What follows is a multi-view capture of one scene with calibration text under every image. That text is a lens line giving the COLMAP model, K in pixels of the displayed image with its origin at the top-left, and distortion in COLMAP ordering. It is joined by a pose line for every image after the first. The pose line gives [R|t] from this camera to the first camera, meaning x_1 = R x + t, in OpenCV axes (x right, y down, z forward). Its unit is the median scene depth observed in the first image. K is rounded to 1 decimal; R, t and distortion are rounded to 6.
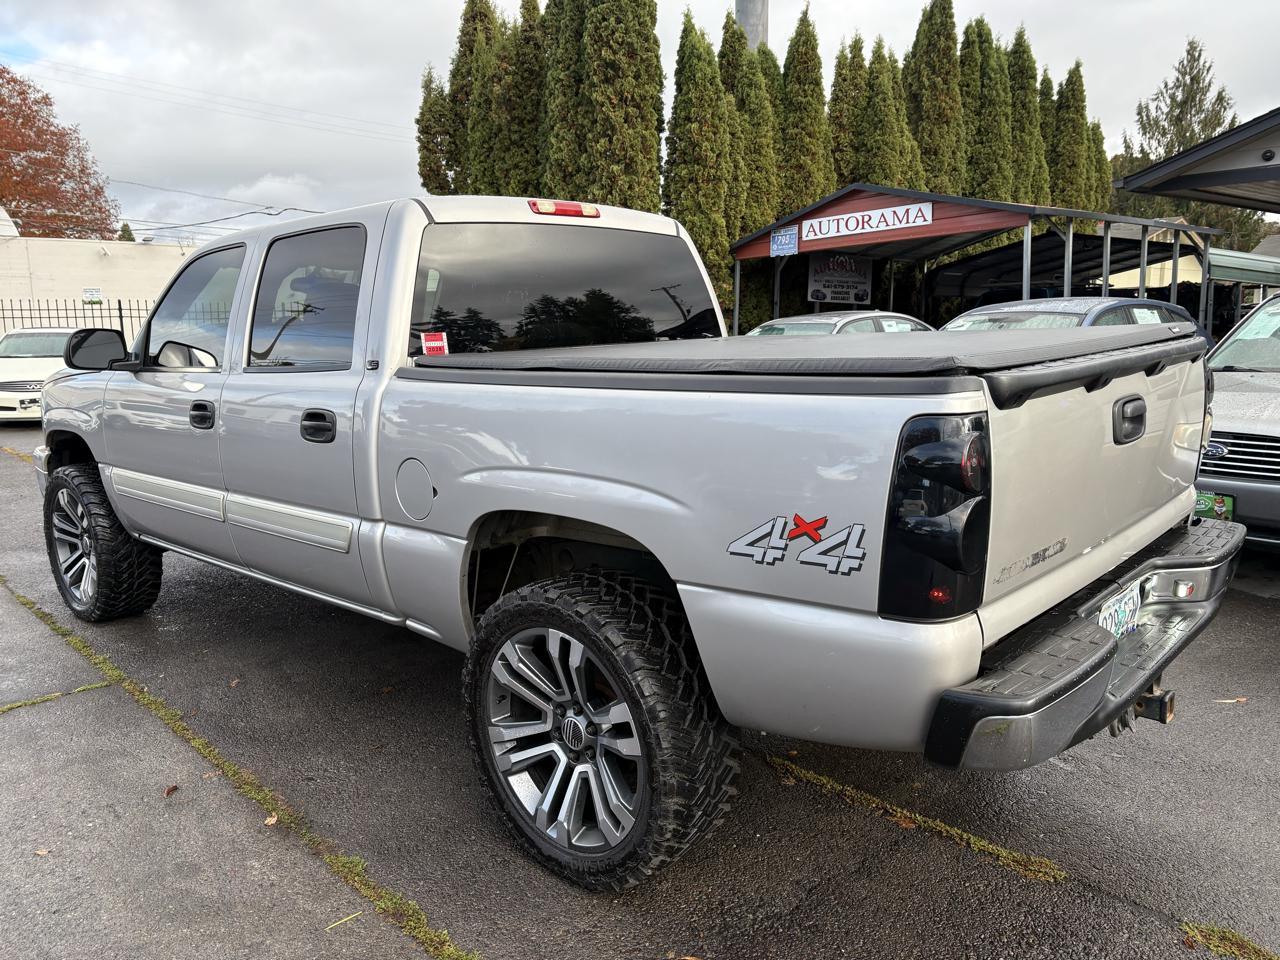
lens RADIAL K [[968.0, 0, 640.0], [0, 968.0, 480.0], [0, 0, 1]] dist [0.042845, -0.049313]
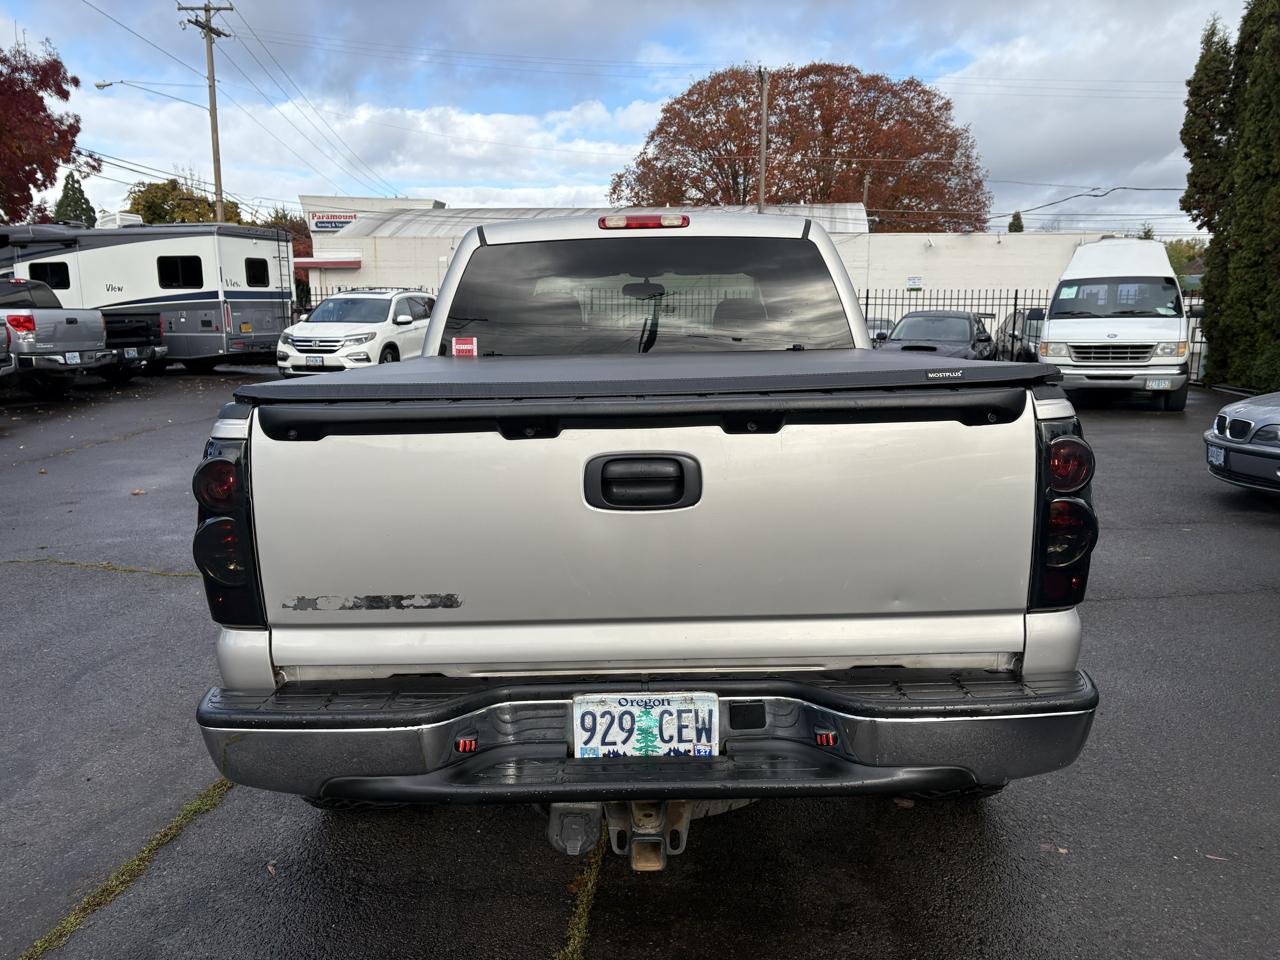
lens RADIAL K [[961.2, 0, 653.8], [0, 961.2, 485.4], [0, 0, 1]] dist [0.043584, -0.045240]
pose [[0.671680, 0.146166, -0.726280, 0.159193], [-0.129199, 0.988432, 0.079439, -0.018693], [0.729489, 0.040477, 0.682794, 0.072090]]
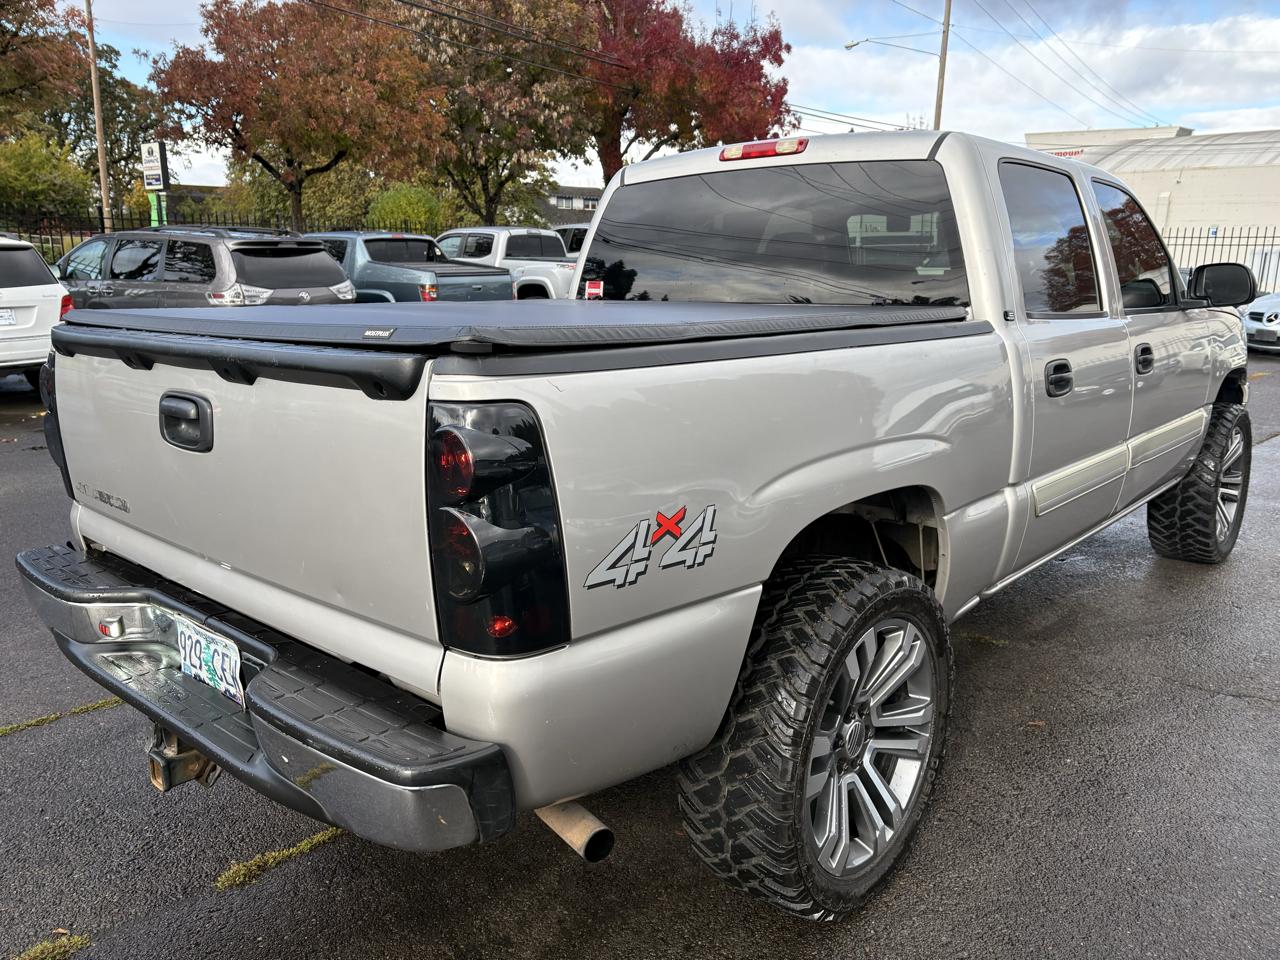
lens RADIAL K [[961.2, 0, 653.8], [0, 961.2, 485.4], [0, 0, 1]] dist [0.043584, -0.045240]
pose [[0.020122, 0.248806, -0.968344, 0.191227], [-0.166950, 0.955778, 0.242108, -0.039977], [0.985760, 0.156793, 0.060770, 0.198087]]
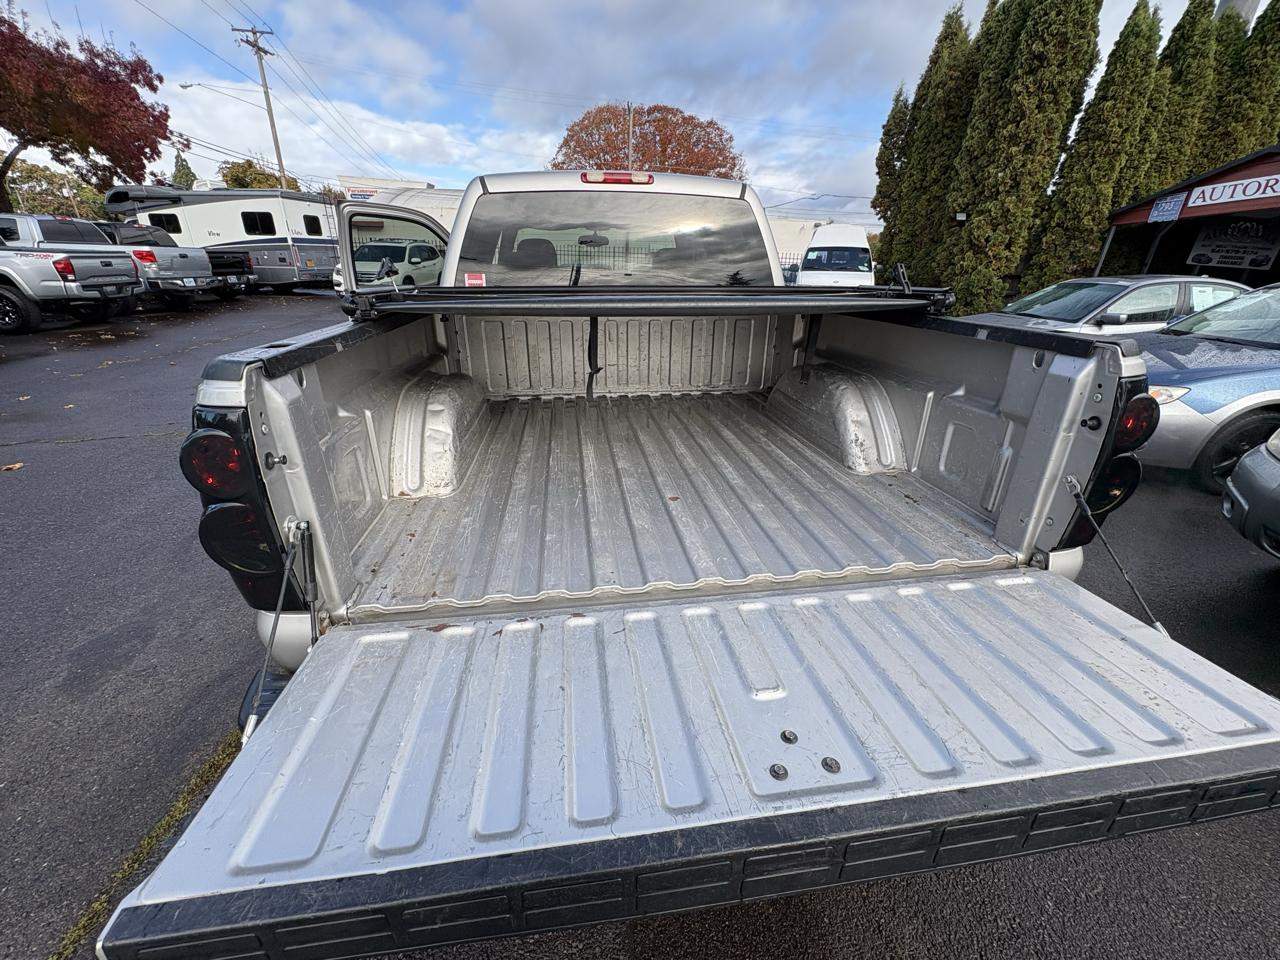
lens RADIAL K [[503.4, 0, 642.1], [0, 503.4, 481.0], [0, 0, 1]] dist [-0.000895, -0.000238]
pose [[0.769890, 0.286063, -0.570471, 0.099297], [-0.139993, 0.947838, 0.286364, -0.020862], [0.622633, -0.140607, 0.769778, 0.101305]]
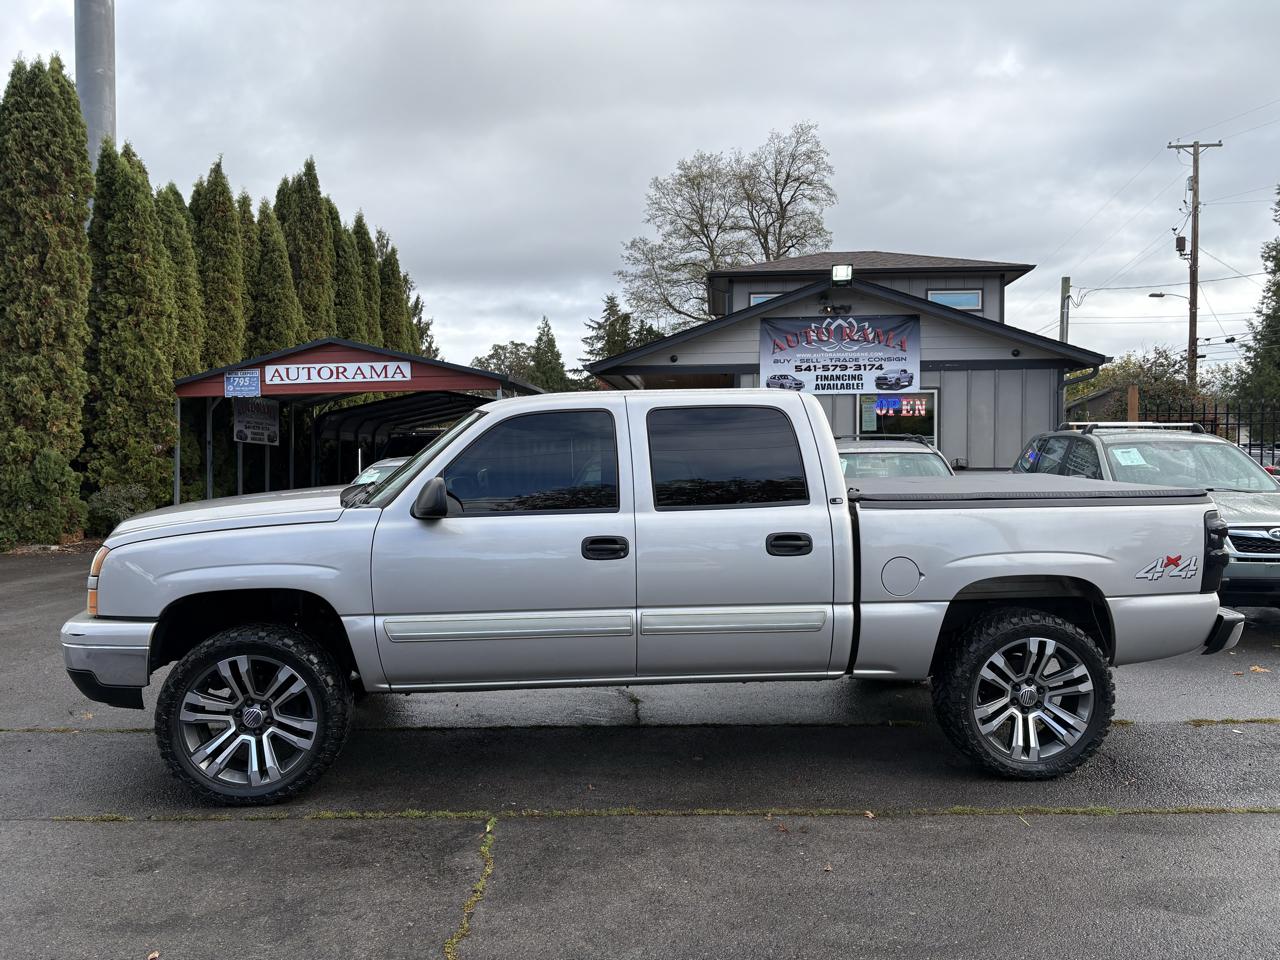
lens RADIAL K [[968.0, 0, 640.0], [0, 968.0, 480.0], [0, 0, 1]] dist [0.042845, -0.049313]
pose [[0.680312, -0.006741, 0.732892, -0.304079], [0.109427, 0.989684, -0.092473, -0.008495], [-0.724708, 0.143109, 0.674032, 0.037396]]
